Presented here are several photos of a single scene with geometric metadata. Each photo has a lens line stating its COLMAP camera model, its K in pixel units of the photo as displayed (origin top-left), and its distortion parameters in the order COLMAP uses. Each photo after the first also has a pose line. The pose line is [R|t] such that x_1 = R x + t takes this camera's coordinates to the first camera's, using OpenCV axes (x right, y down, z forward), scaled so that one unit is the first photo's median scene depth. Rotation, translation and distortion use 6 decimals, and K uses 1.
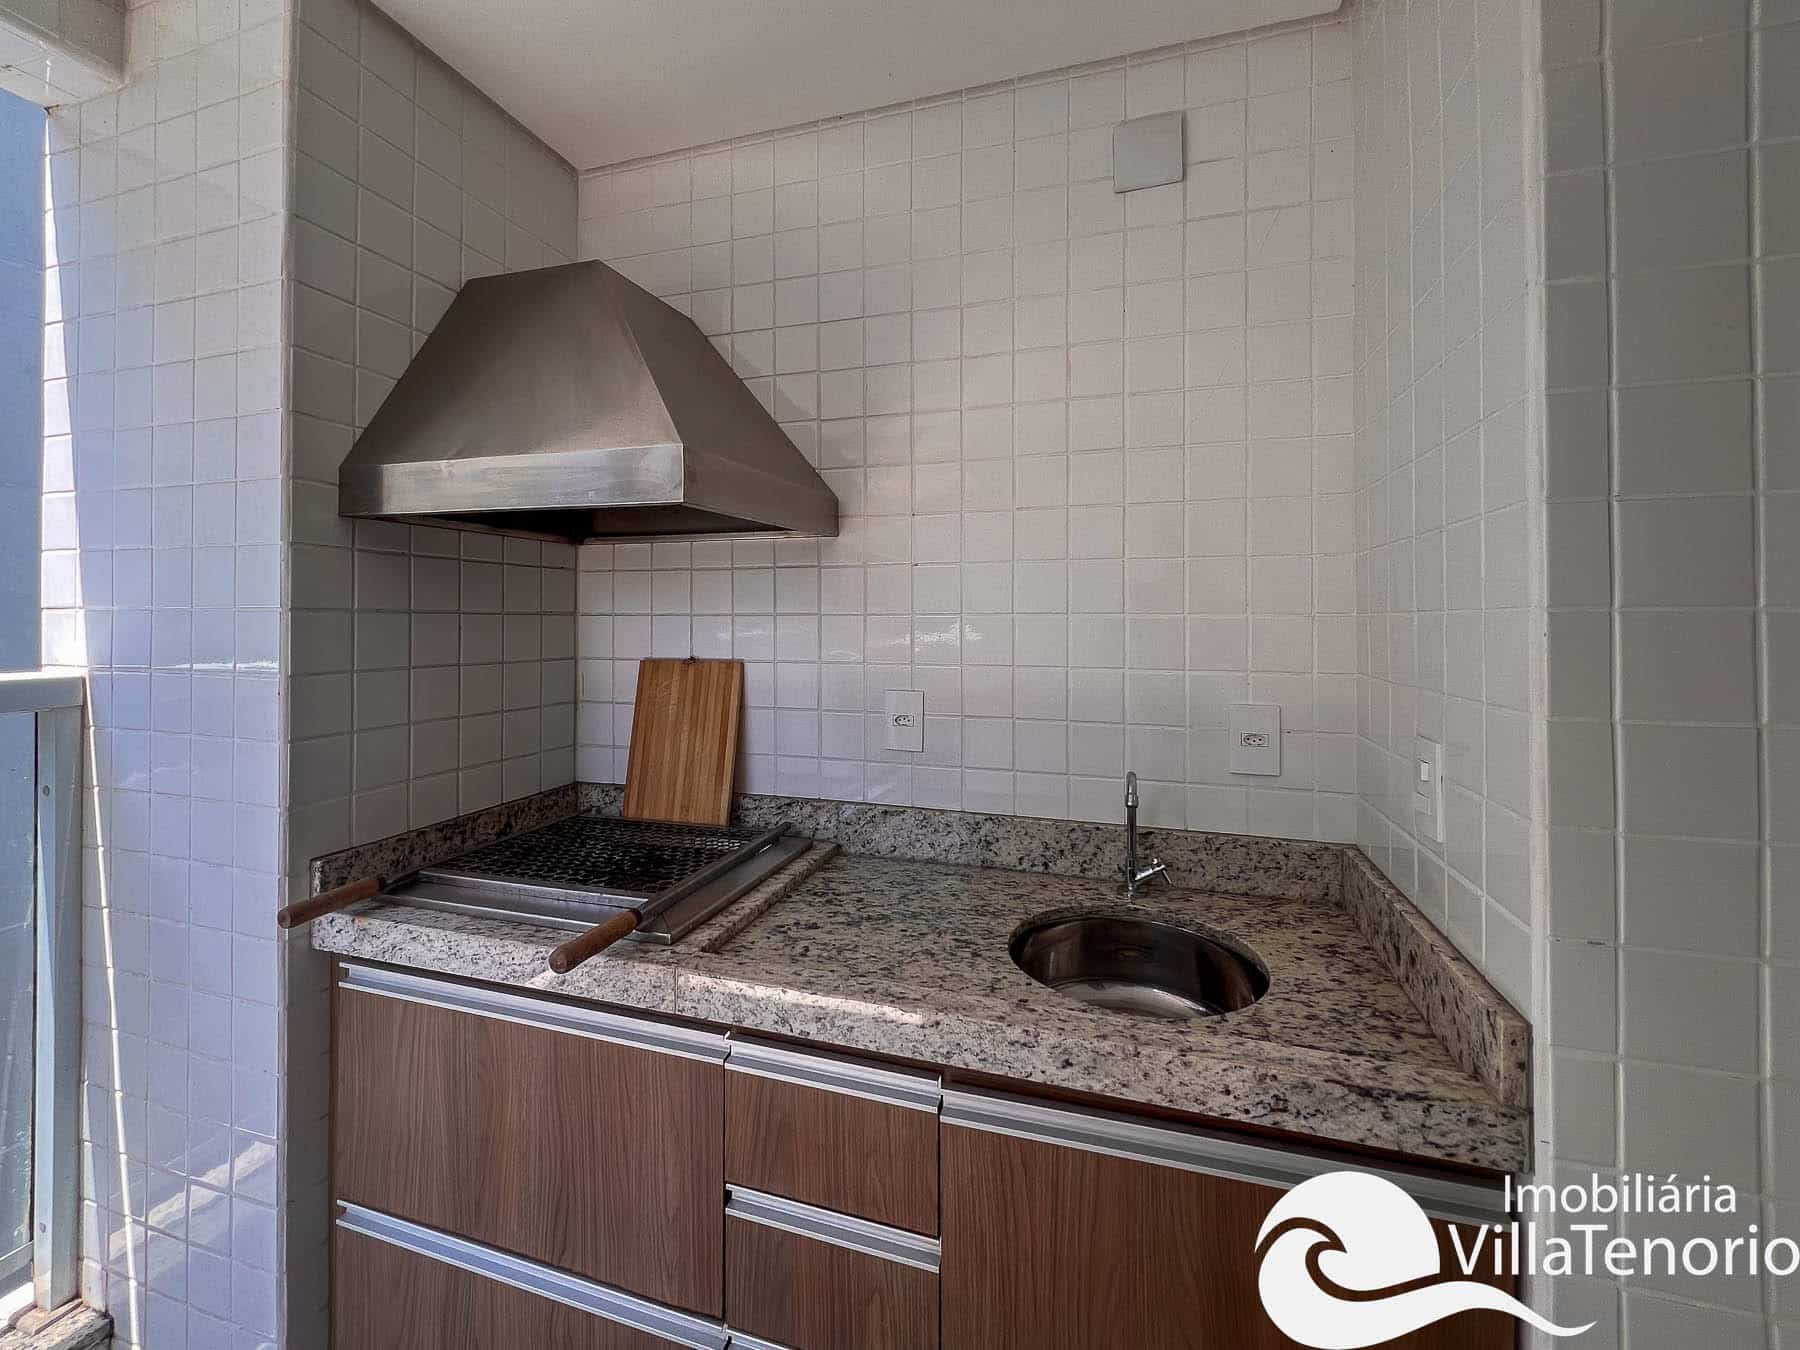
lens RADIAL K [[763.5, 0, 914.3], [0, 763.5, 663.4], [0, 0, 1]] dist [0.001527, -0.004703]
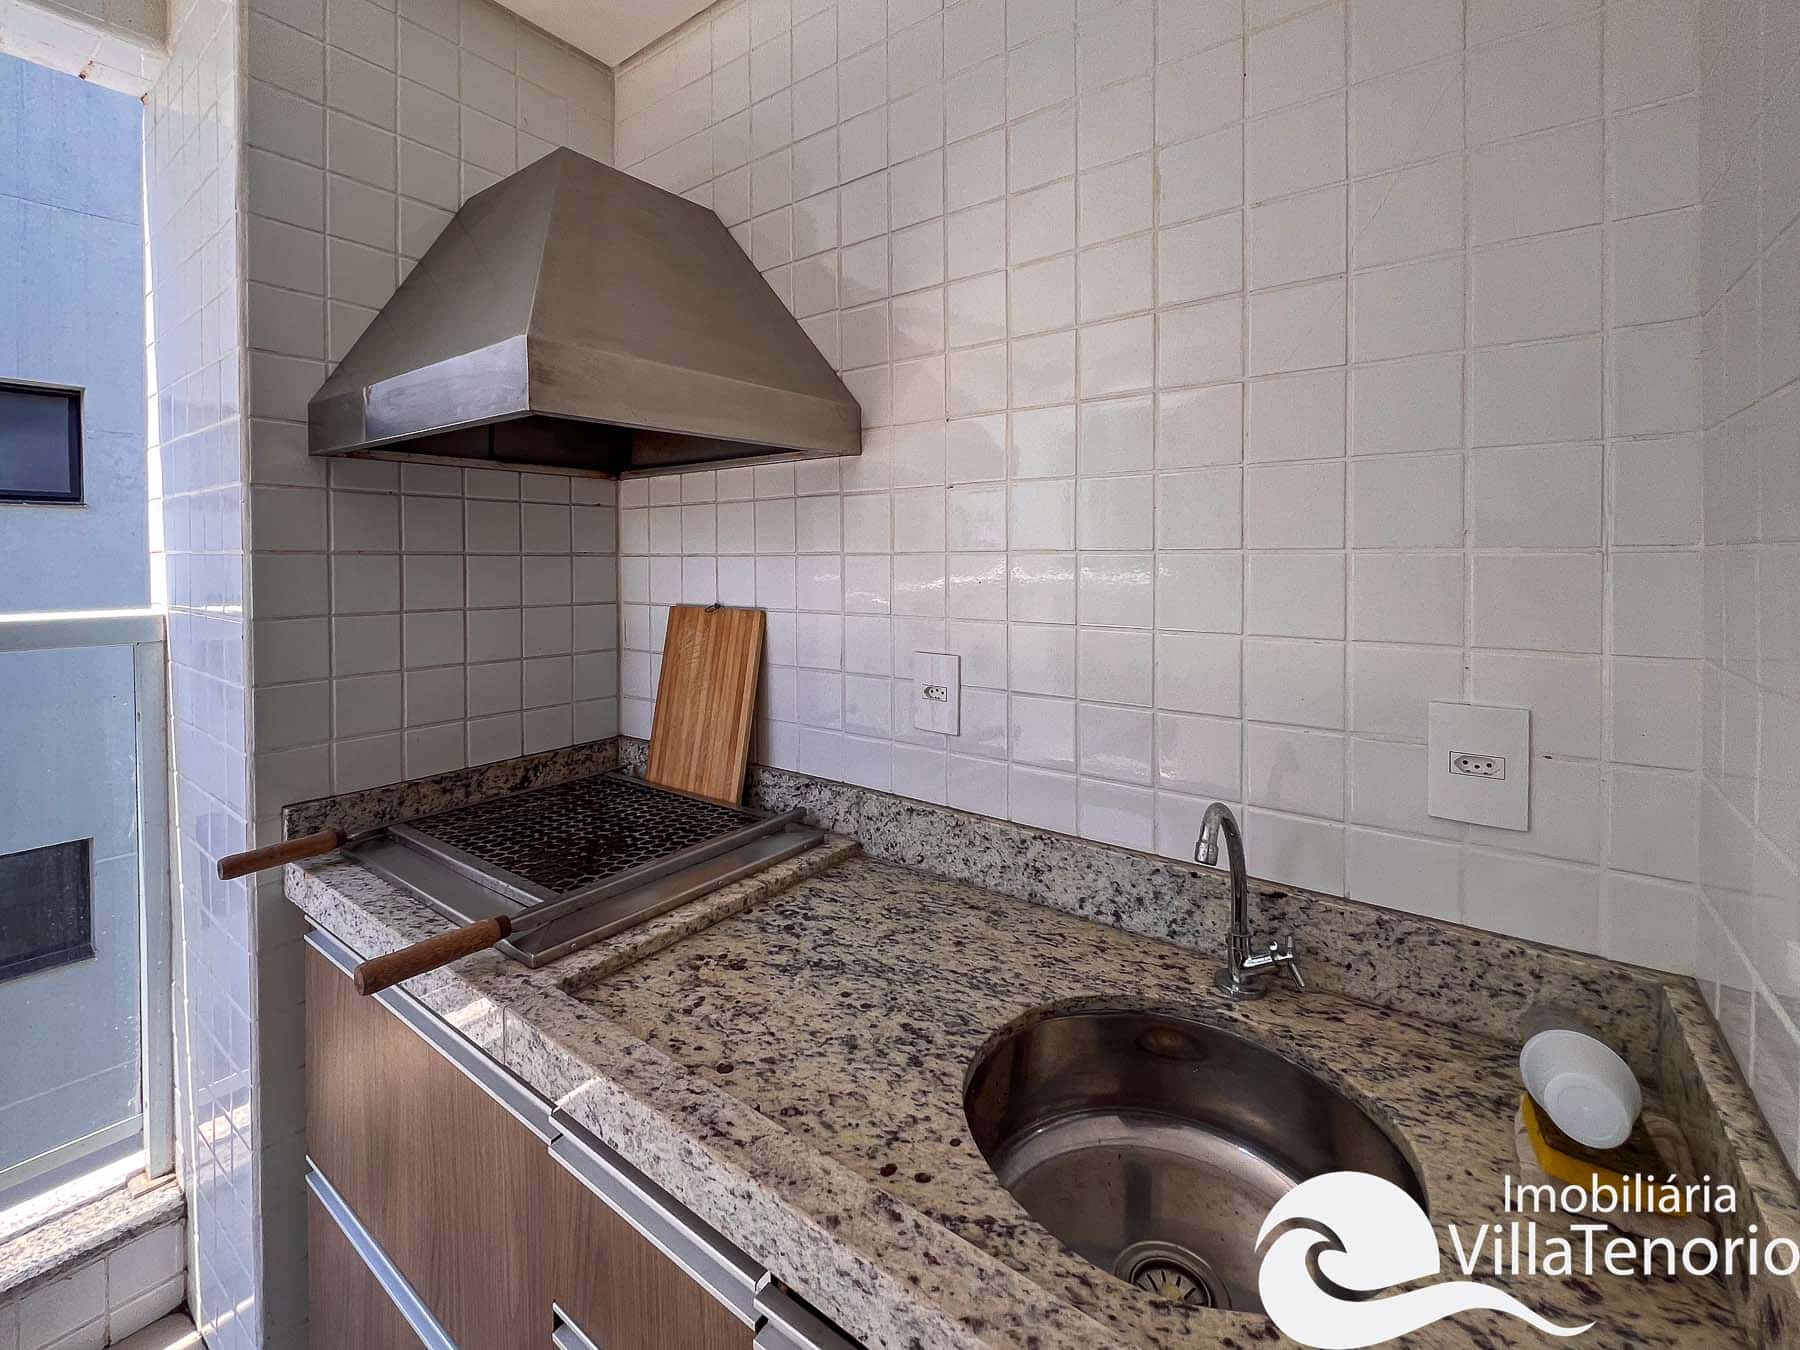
lens RADIAL K [[766.0, 0, 896.6], [0, 766.0, 603.7], [0, 0, 1]] dist [0.002770, -0.005023]
pose [[0.932214, 0.017590, -0.361479, 0.241876], [-0.016689, 0.999845, 0.005614, -0.018540], [0.361522, 0.000799, 0.932363, 0.295362]]
